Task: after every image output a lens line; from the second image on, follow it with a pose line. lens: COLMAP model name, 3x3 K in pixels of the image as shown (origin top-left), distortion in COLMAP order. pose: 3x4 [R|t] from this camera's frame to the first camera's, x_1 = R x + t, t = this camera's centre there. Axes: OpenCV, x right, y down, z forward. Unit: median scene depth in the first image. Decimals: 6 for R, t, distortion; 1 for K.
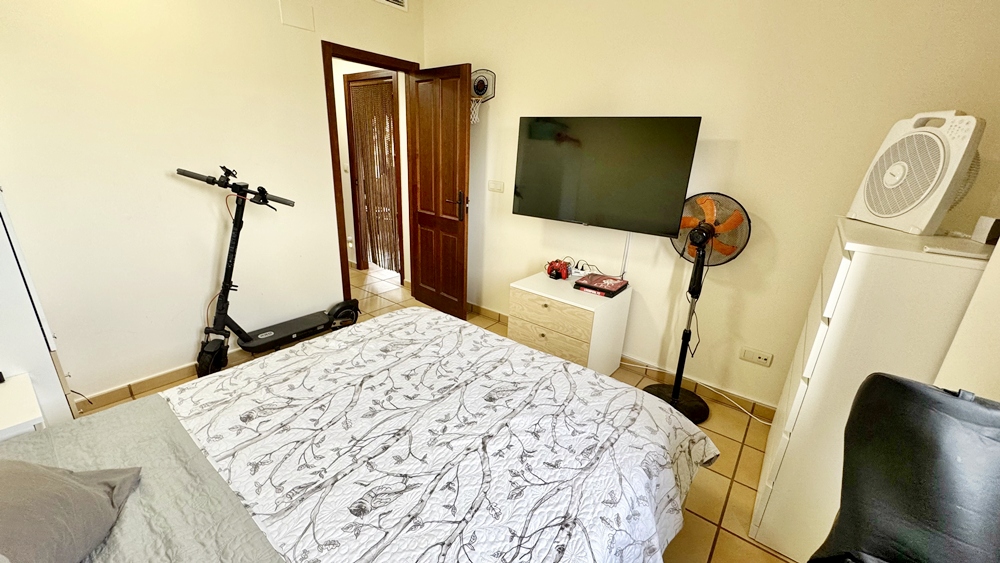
lens RADIAL K [[398.8, 0, 500.0], [0, 398.8, 281.5], [0, 0, 1]] dist [-0.001655, 0.000177]
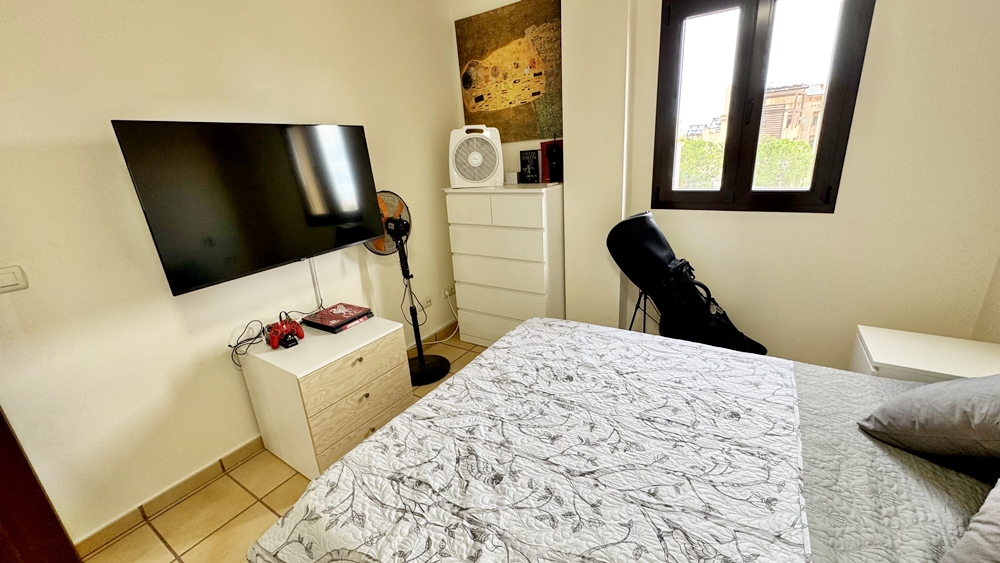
lens RADIAL K [[398.8, 0, 500.0], [0, 398.8, 281.5], [0, 0, 1]] dist [-0.001655, 0.000177]
pose [[-0.085830, -0.348741, 0.933281, -0.921234], [0.372401, 0.857611, 0.354713, -0.388201], [-0.924094, 0.378000, 0.056263, 0.989884]]
